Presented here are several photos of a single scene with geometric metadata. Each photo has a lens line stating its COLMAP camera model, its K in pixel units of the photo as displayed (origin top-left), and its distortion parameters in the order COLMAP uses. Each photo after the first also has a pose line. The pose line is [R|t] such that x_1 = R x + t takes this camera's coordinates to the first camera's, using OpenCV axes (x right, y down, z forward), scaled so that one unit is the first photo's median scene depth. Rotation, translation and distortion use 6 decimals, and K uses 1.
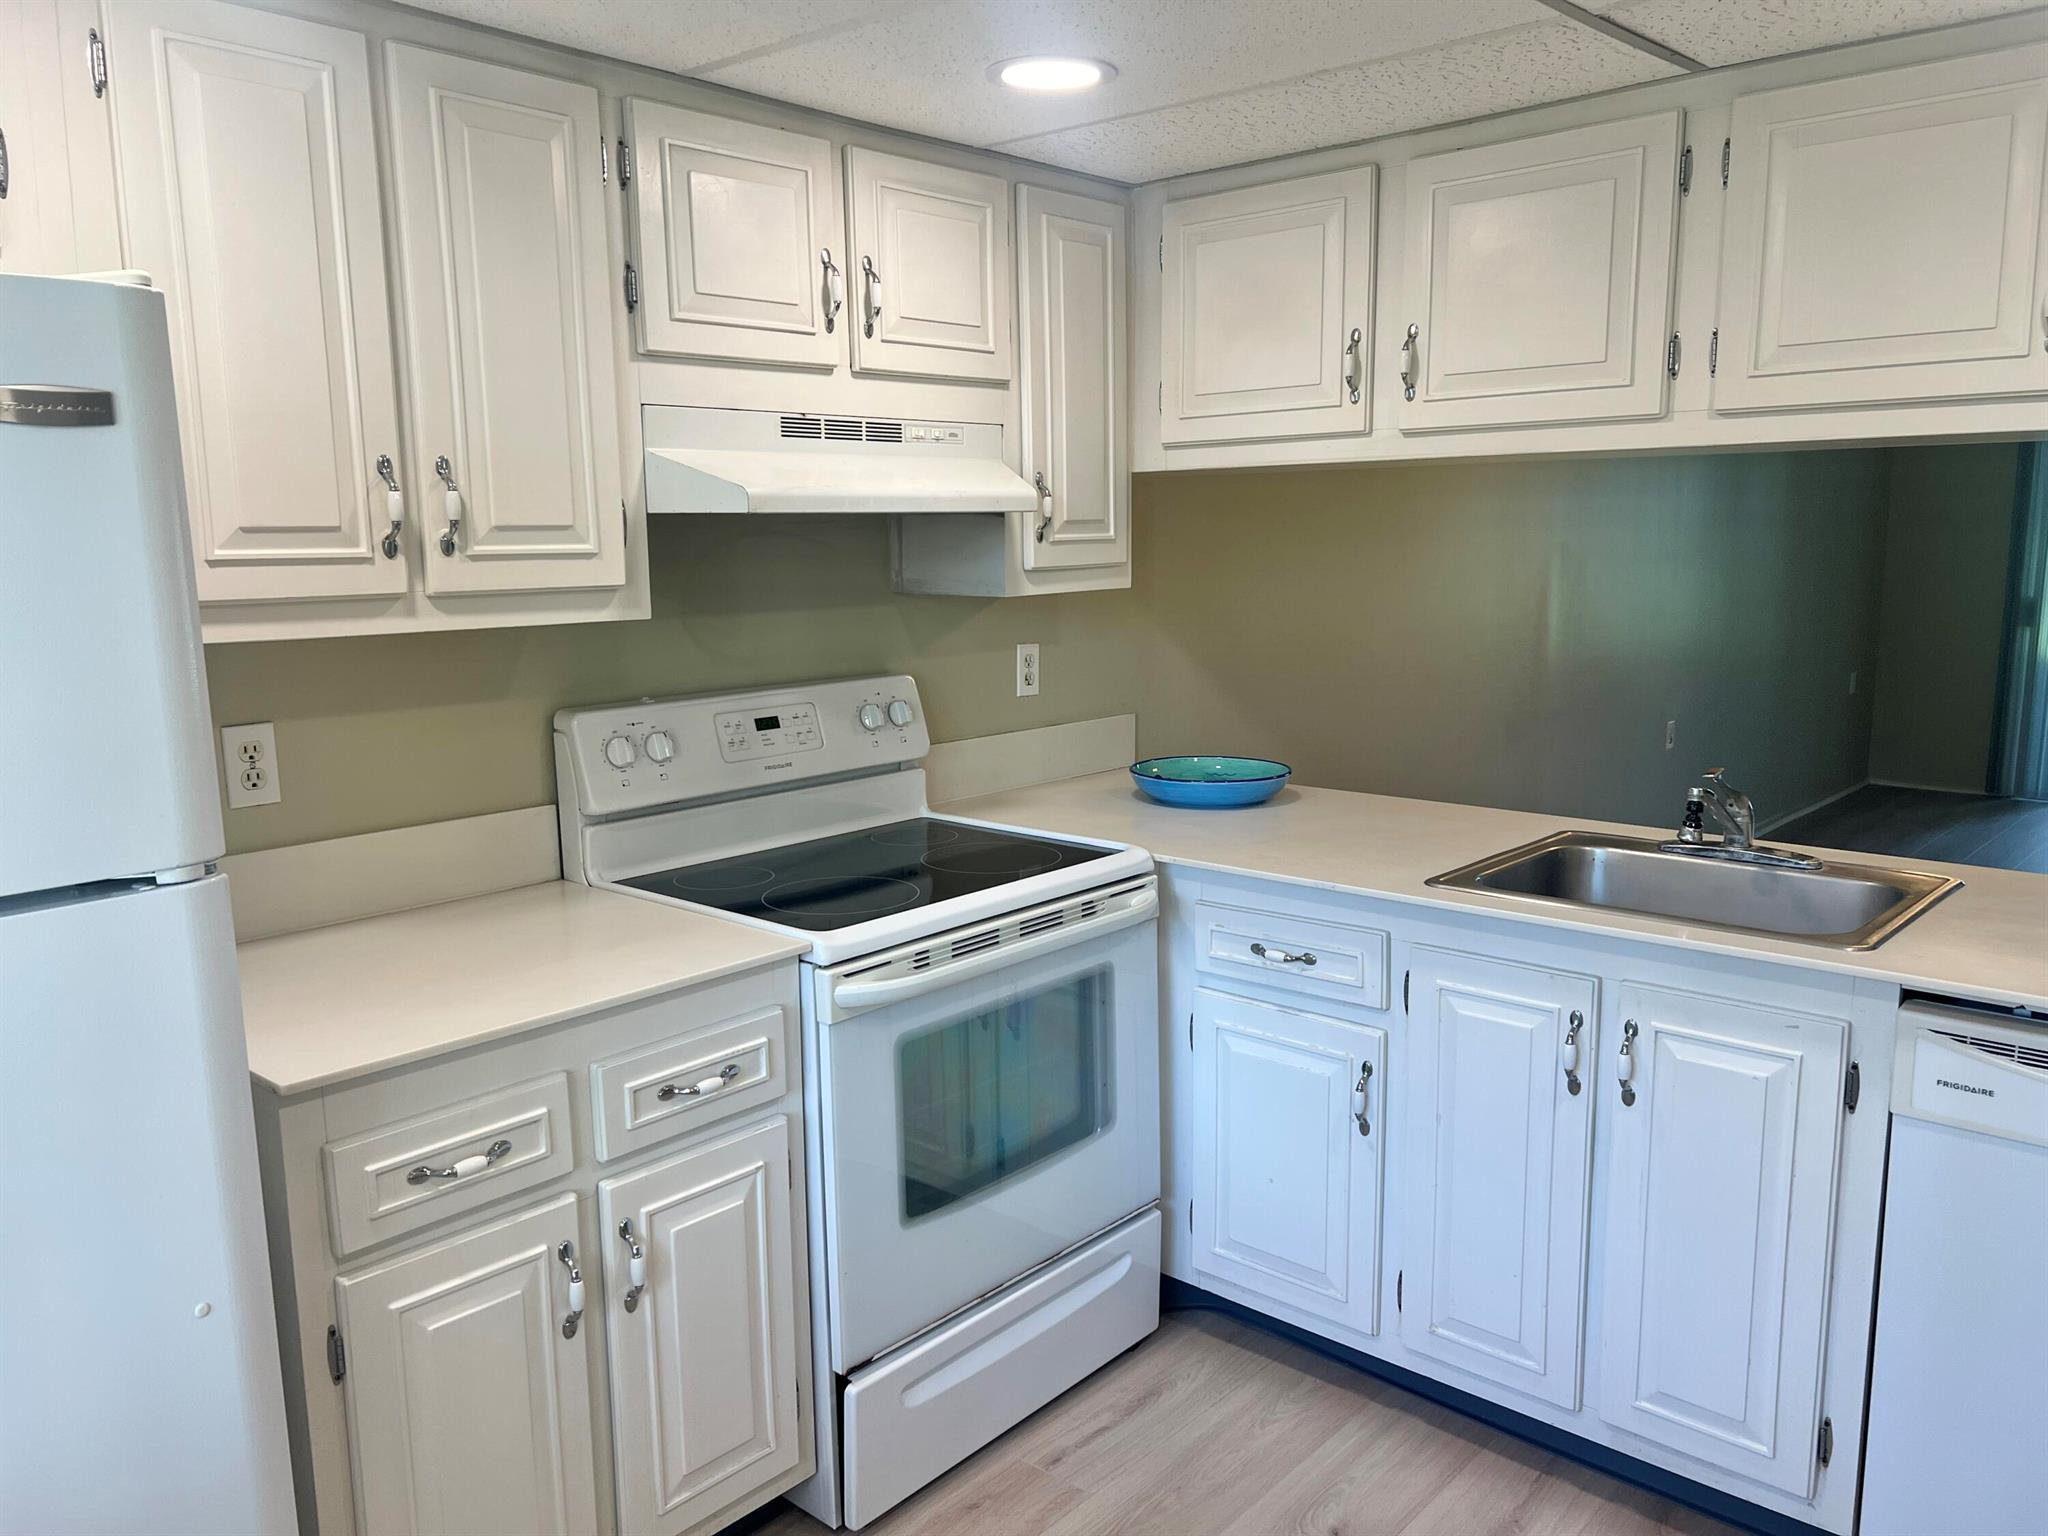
lens RADIAL K [[1530.4, 0, 1023.2], [0, 1530.4, 776.4], [0, 0, 1]] dist [0.056694, -0.069326]
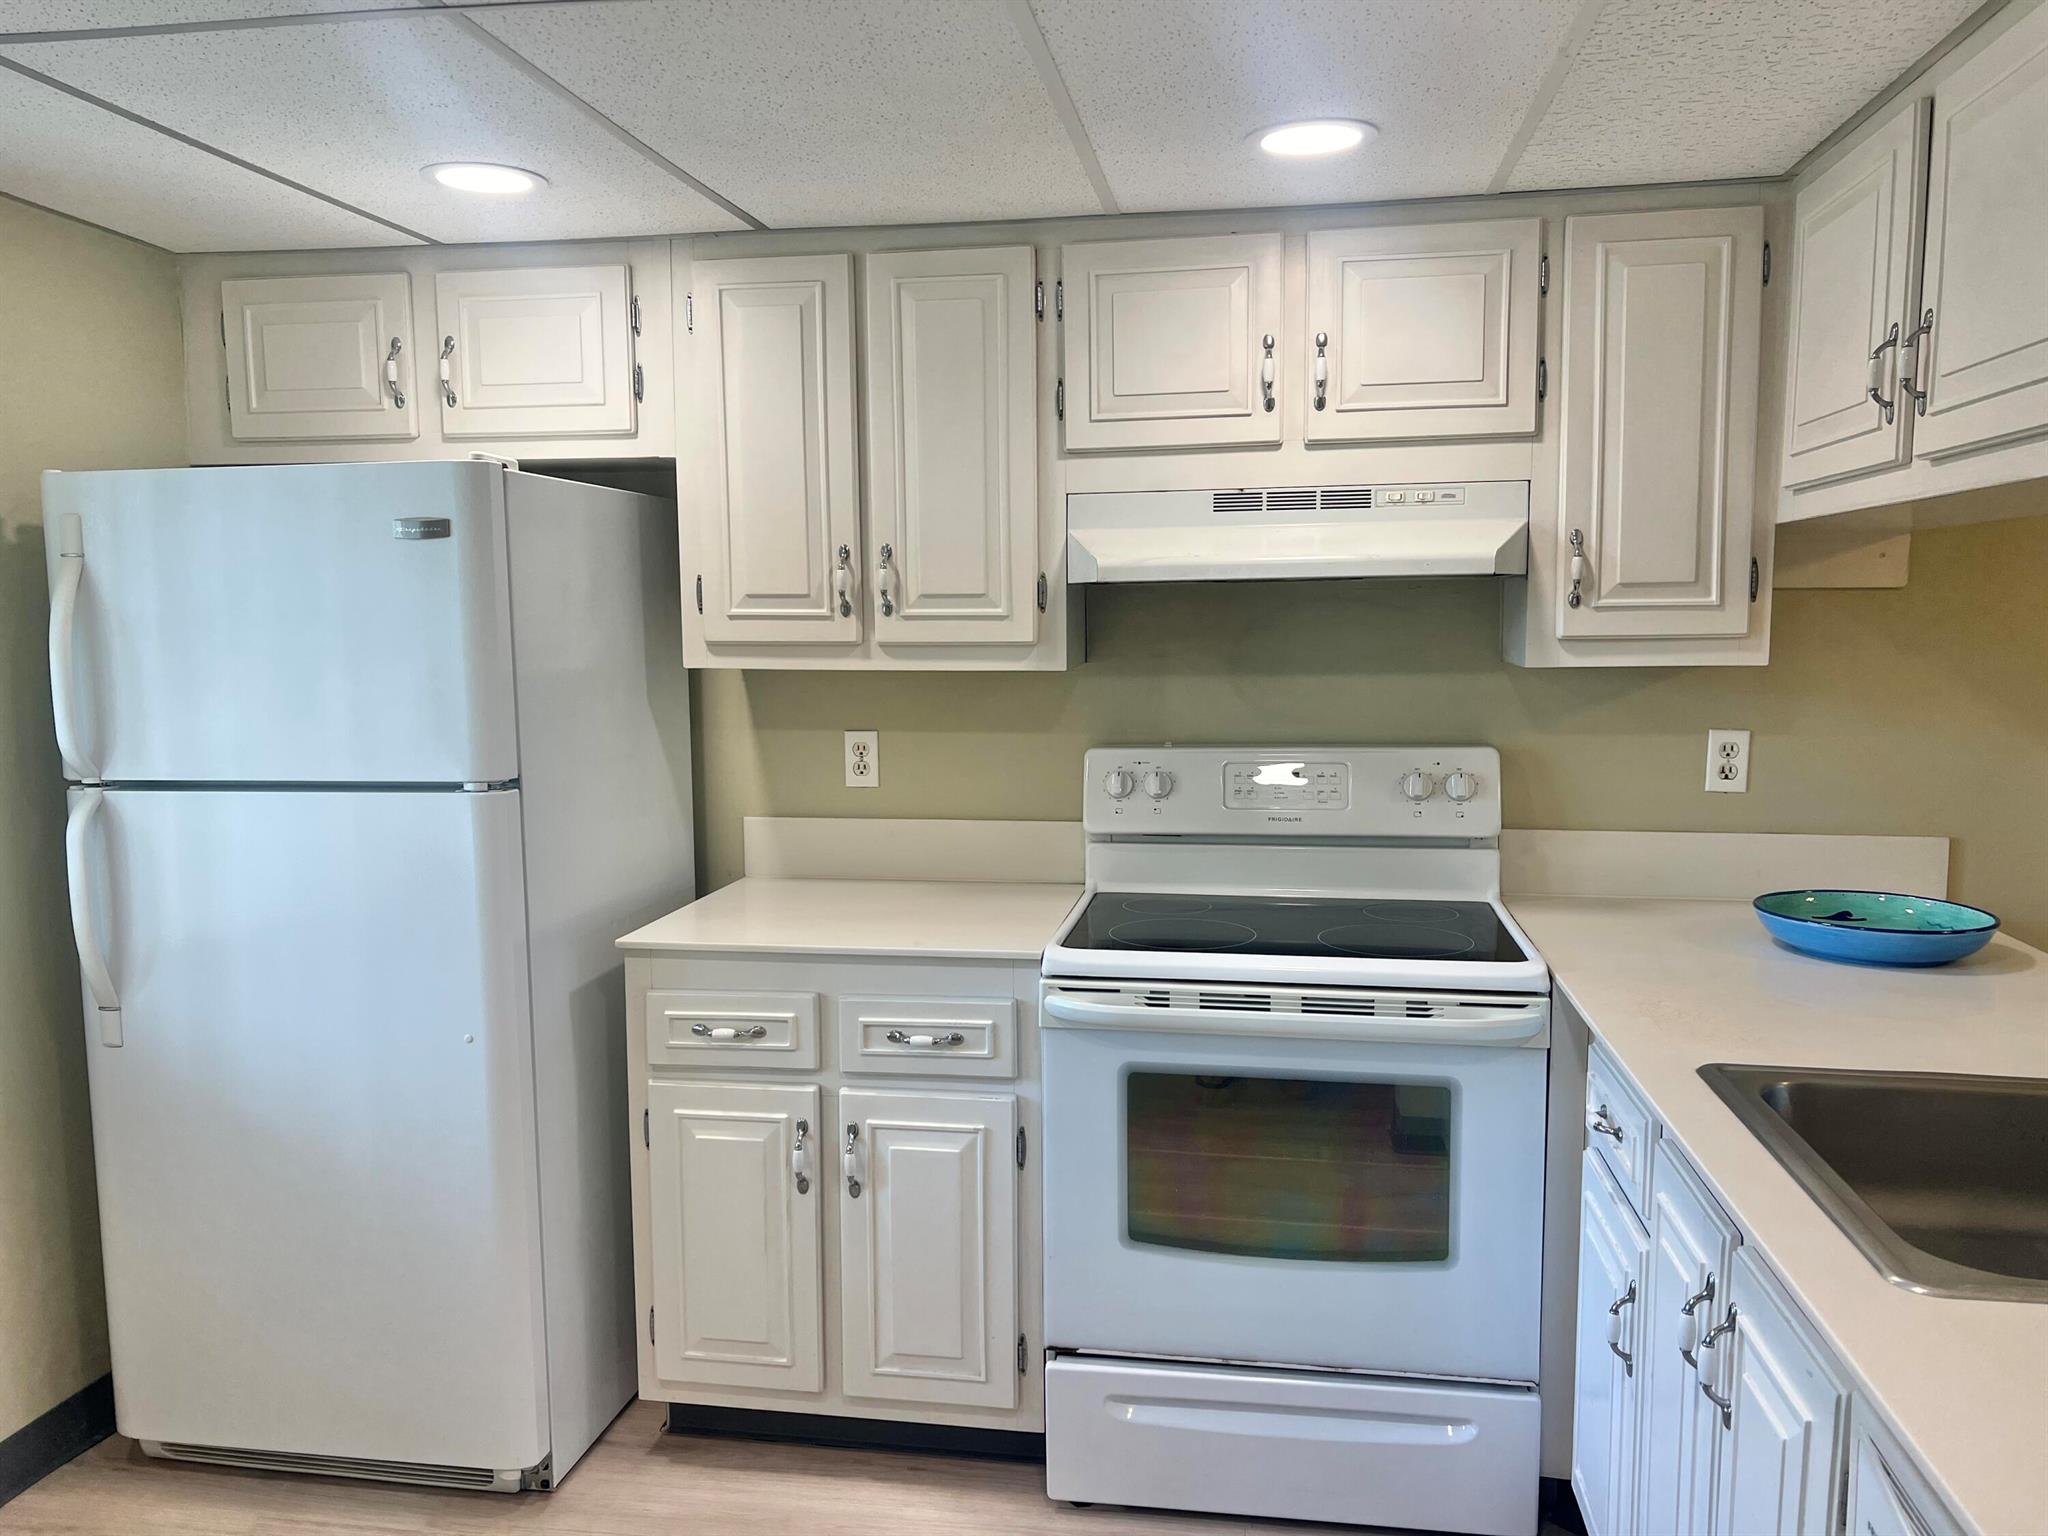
lens RADIAL K [[1530.4, 0, 1020.3], [0, 1530.4, 767.8], [0, 0, 1]] dist [0.056694, -0.069326]
pose [[0.536300, 0.089933, -0.839222, 0.770858], [-0.134555, 0.990701, 0.020179, -0.047386], [0.833233, 0.102100, 0.543414, 0.337298]]
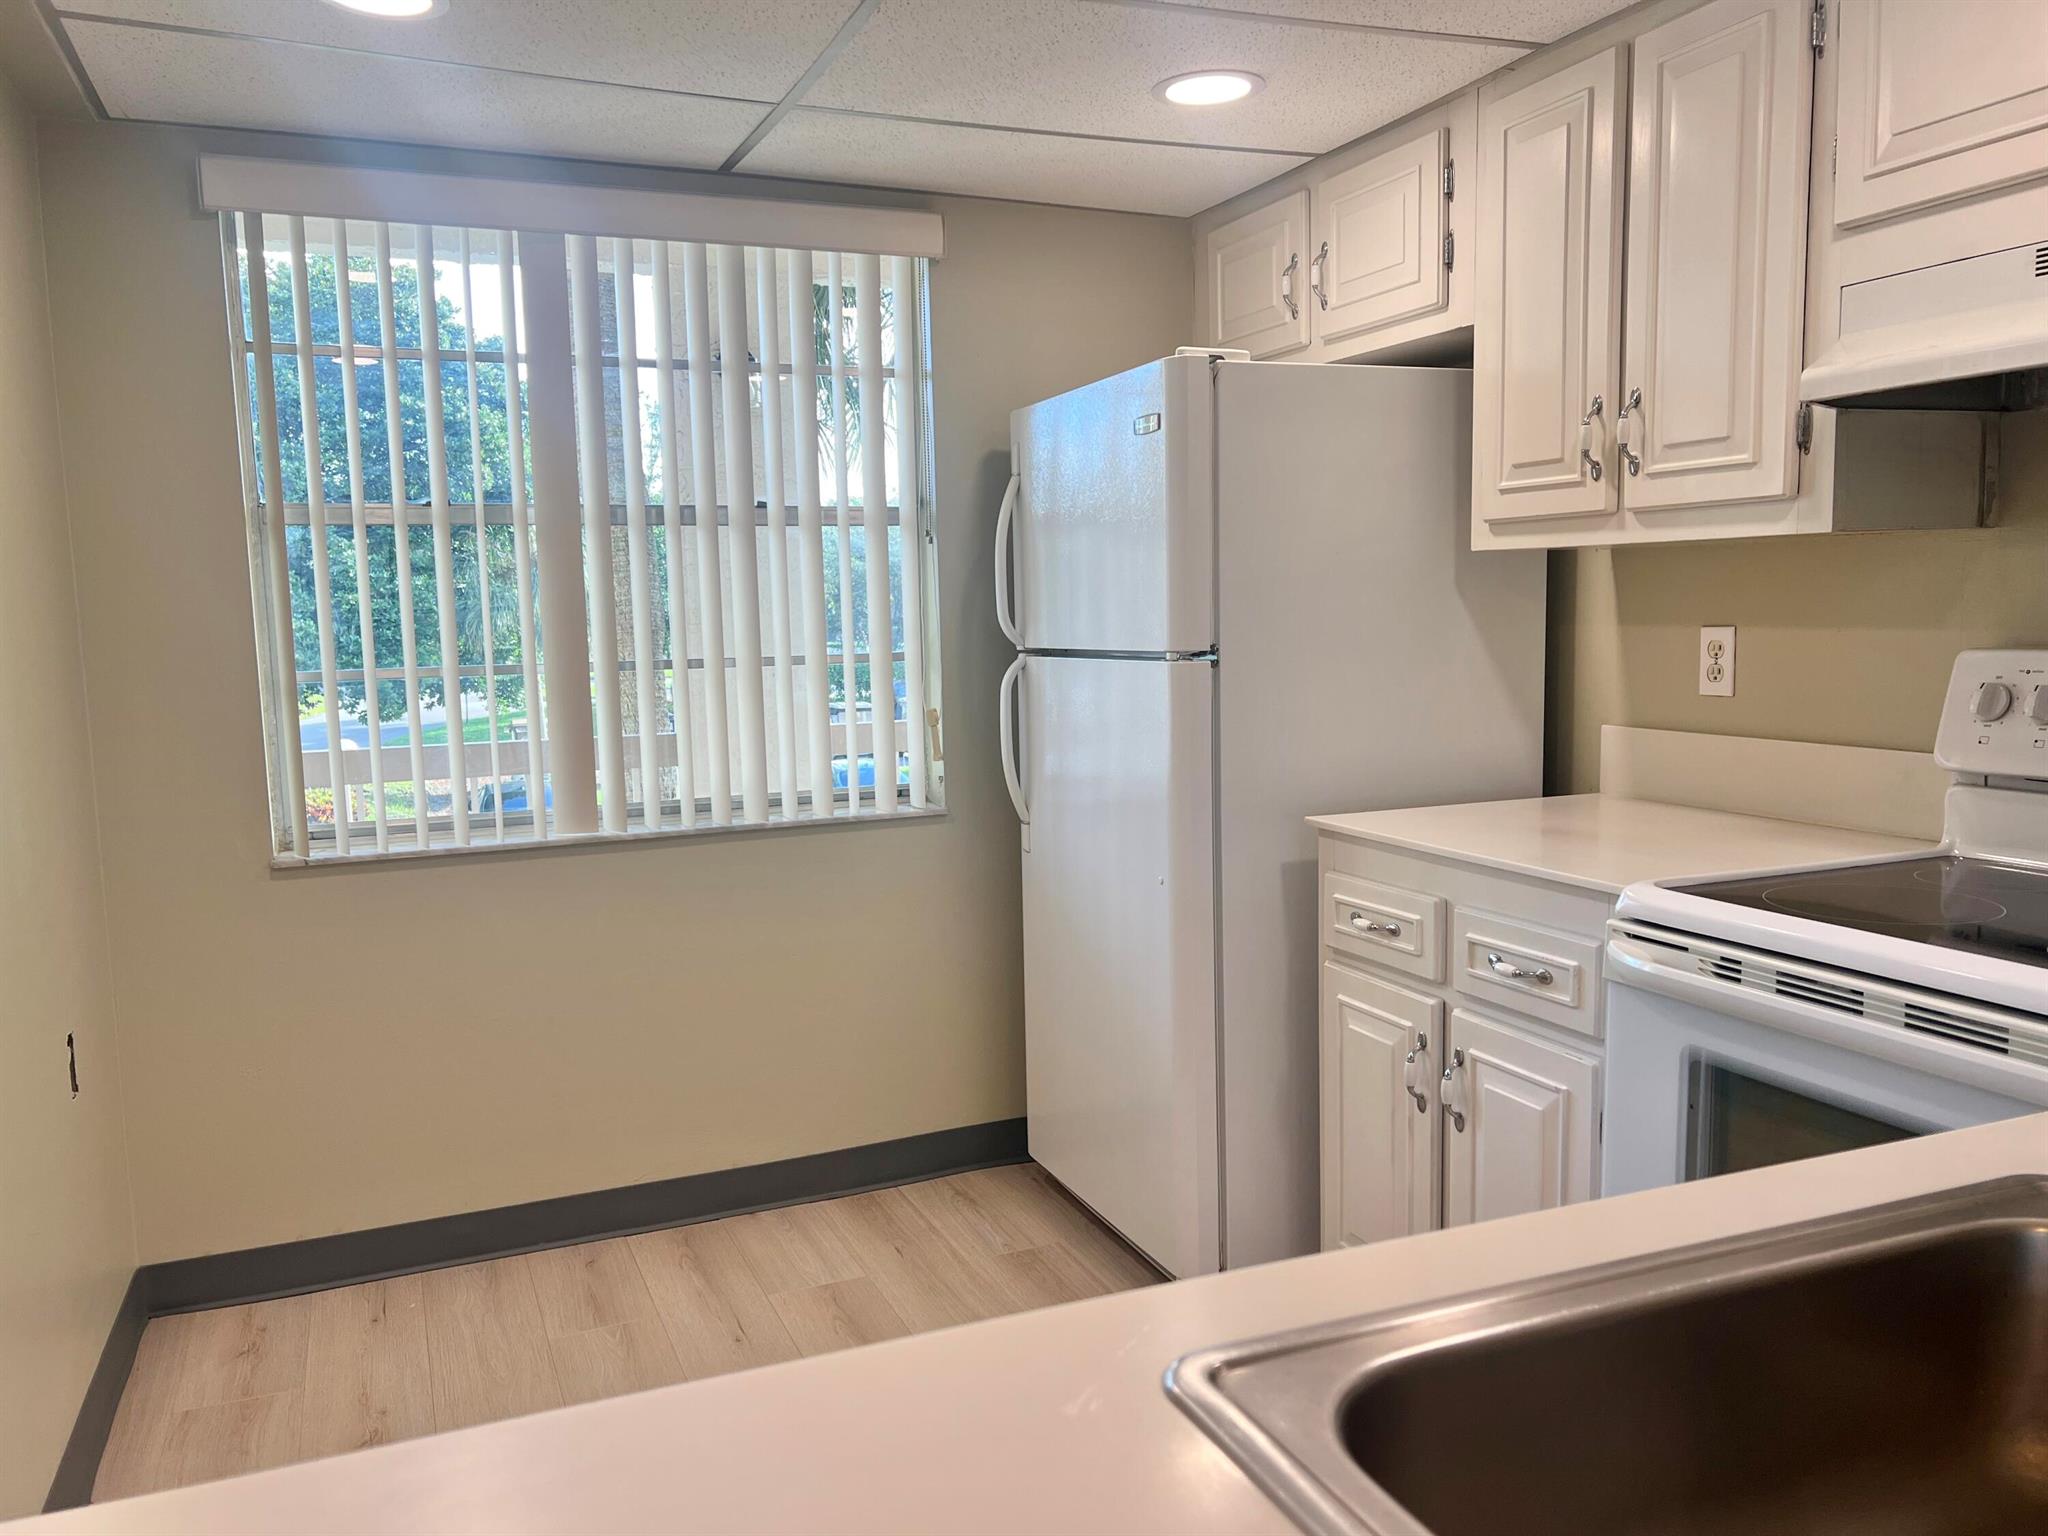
lens RADIAL K [[1530.4, 0, 1020.8], [0, 1530.4, 775.1], [0, 0, 1]] dist [0.056694, -0.069326]
pose [[-0.432611, 0.121461, -0.893362, 0.785923], [-0.118176, 0.974695, 0.189746, -0.082319], [0.893802, 0.187660, -0.407310, 1.000479]]
